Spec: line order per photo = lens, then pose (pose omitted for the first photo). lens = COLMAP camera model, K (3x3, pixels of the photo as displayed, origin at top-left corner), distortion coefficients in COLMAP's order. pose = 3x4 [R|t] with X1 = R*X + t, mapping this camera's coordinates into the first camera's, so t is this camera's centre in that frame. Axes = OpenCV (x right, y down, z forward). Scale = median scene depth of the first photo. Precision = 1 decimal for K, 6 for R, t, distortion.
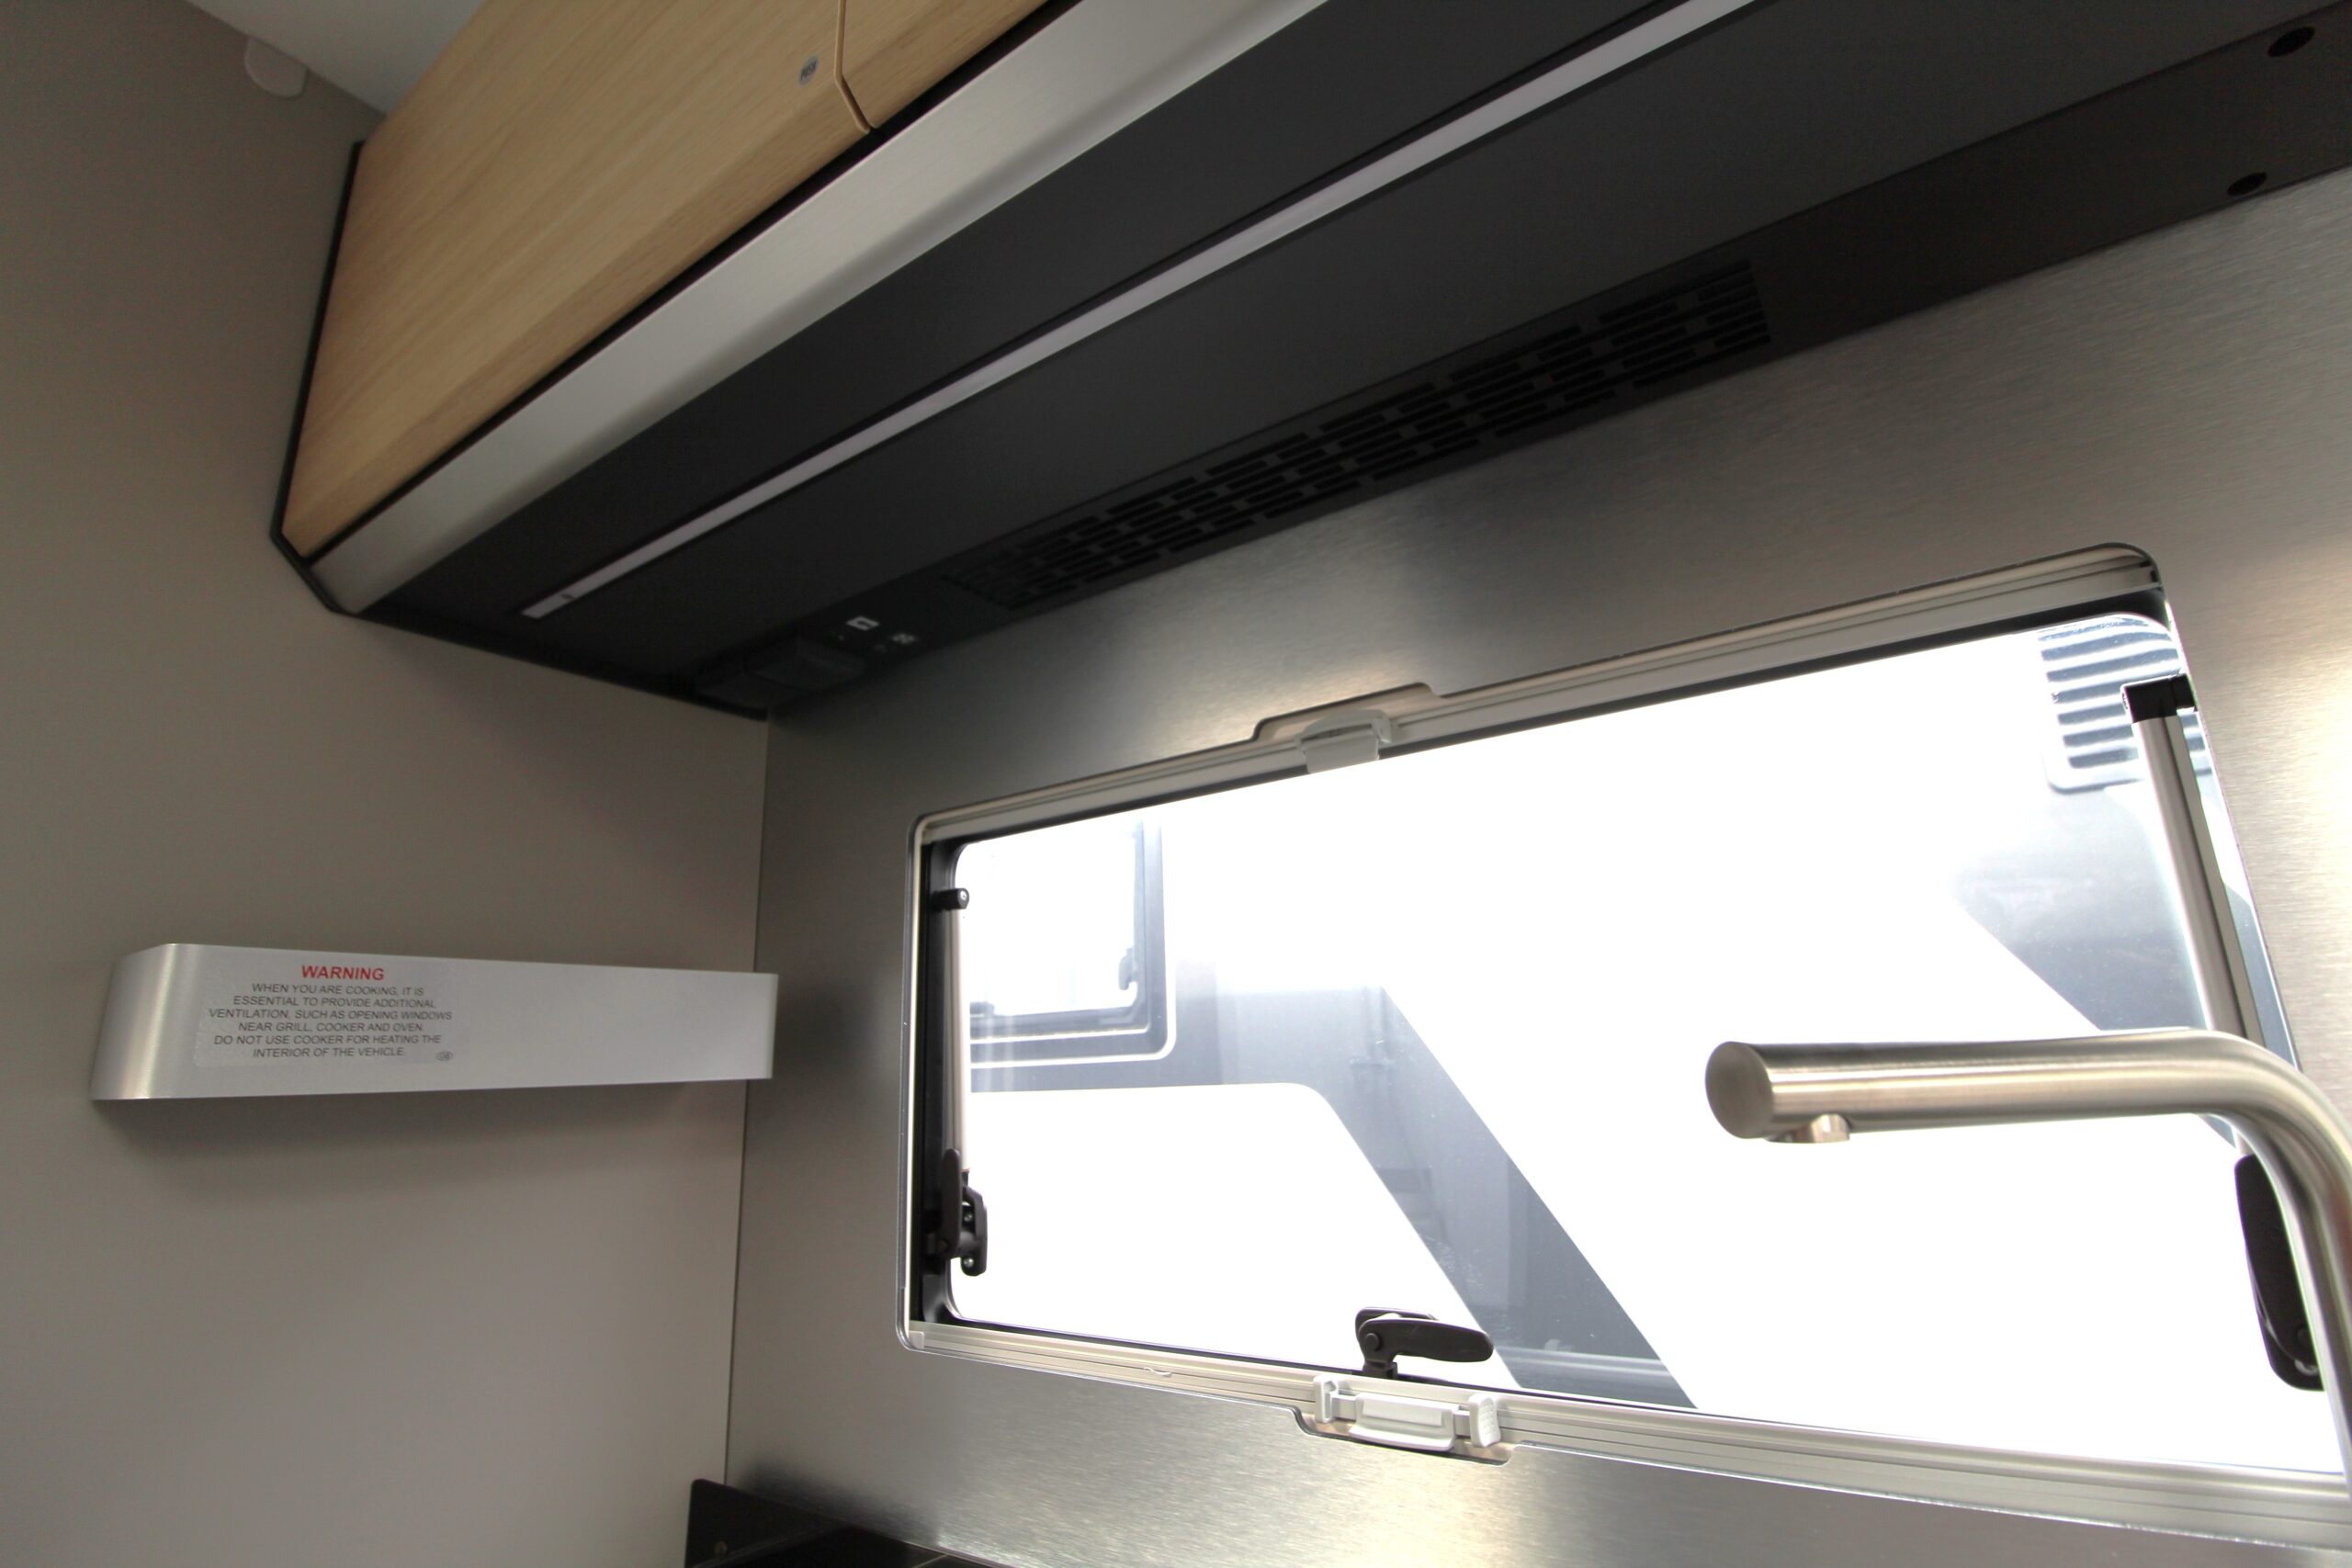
lens RADIAL K [[1091.4, 0, 1181.6], [0, 1091.4, 761.2], [0, 0, 1]] dist [-0.005078, -0.009968]
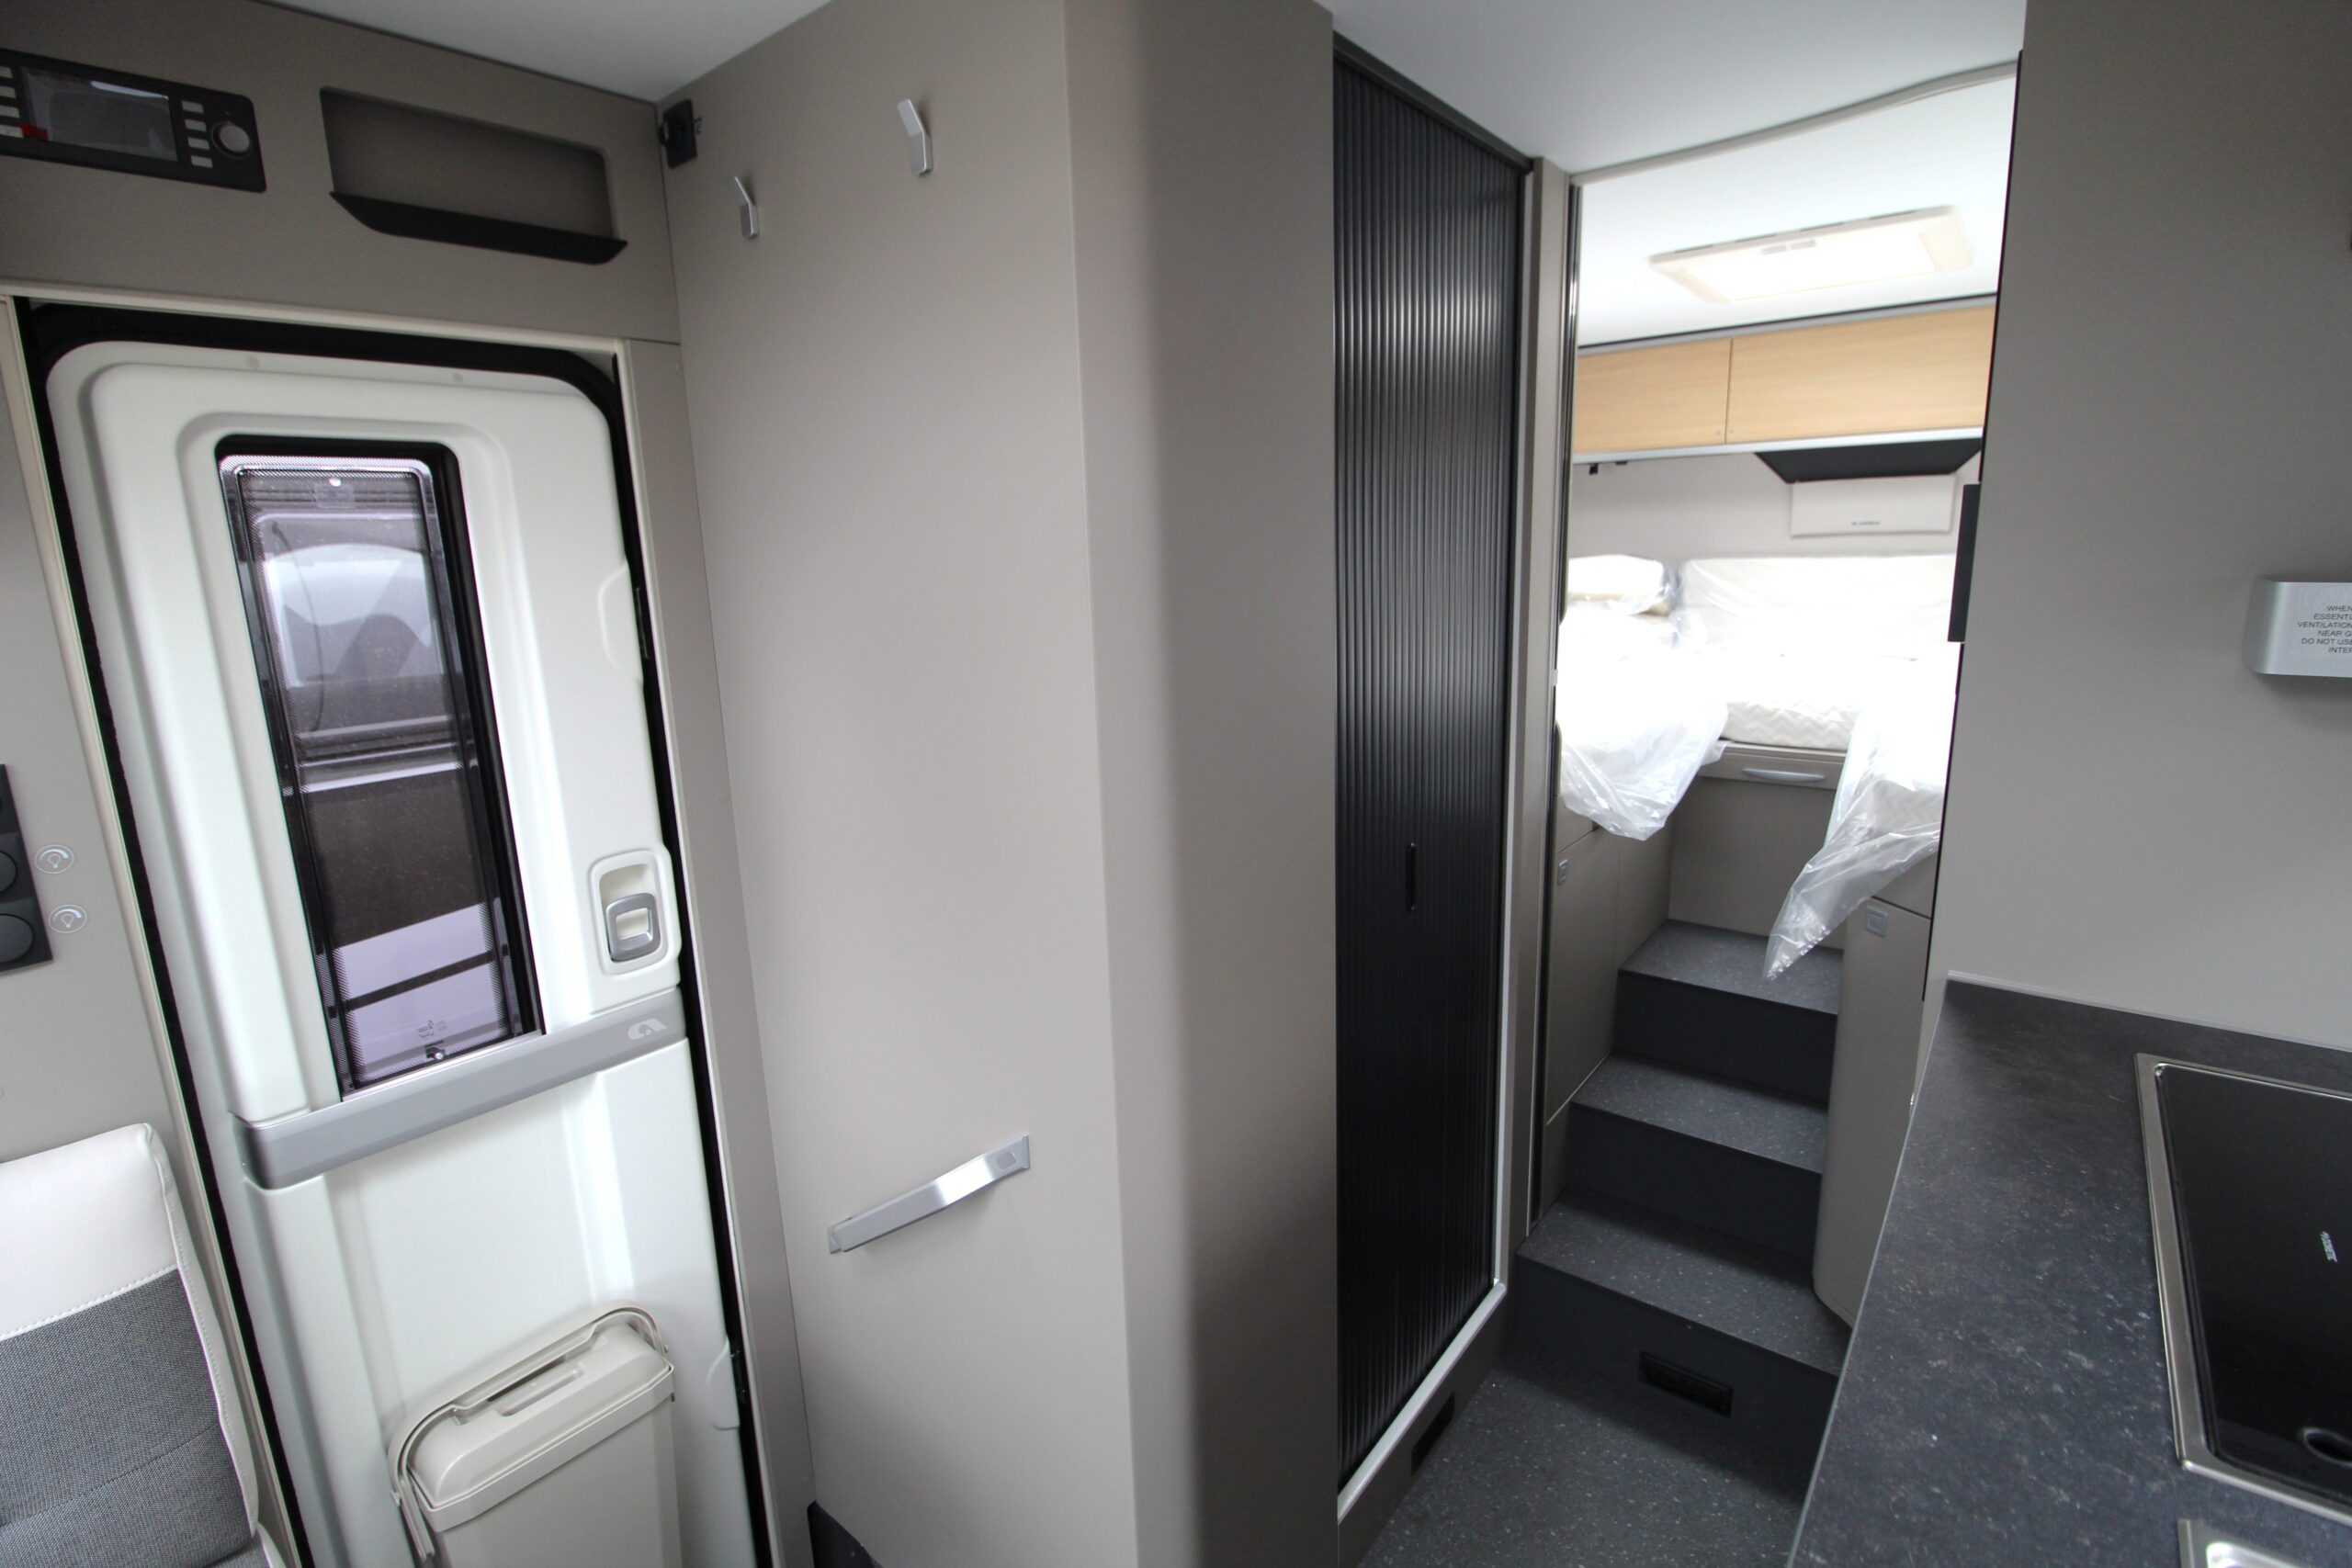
lens RADIAL K [[1091.4, 0, 1187.6], [0, 1091.4, 762.3], [0, 0, 1]] dist [-0.005078, -0.009968]
pose [[-0.068433, 0.240458, -0.968244, 0.724097], [0.297961, 0.931150, 0.210187, -0.361719], [0.952122, -0.274115, -0.135368, -0.371635]]
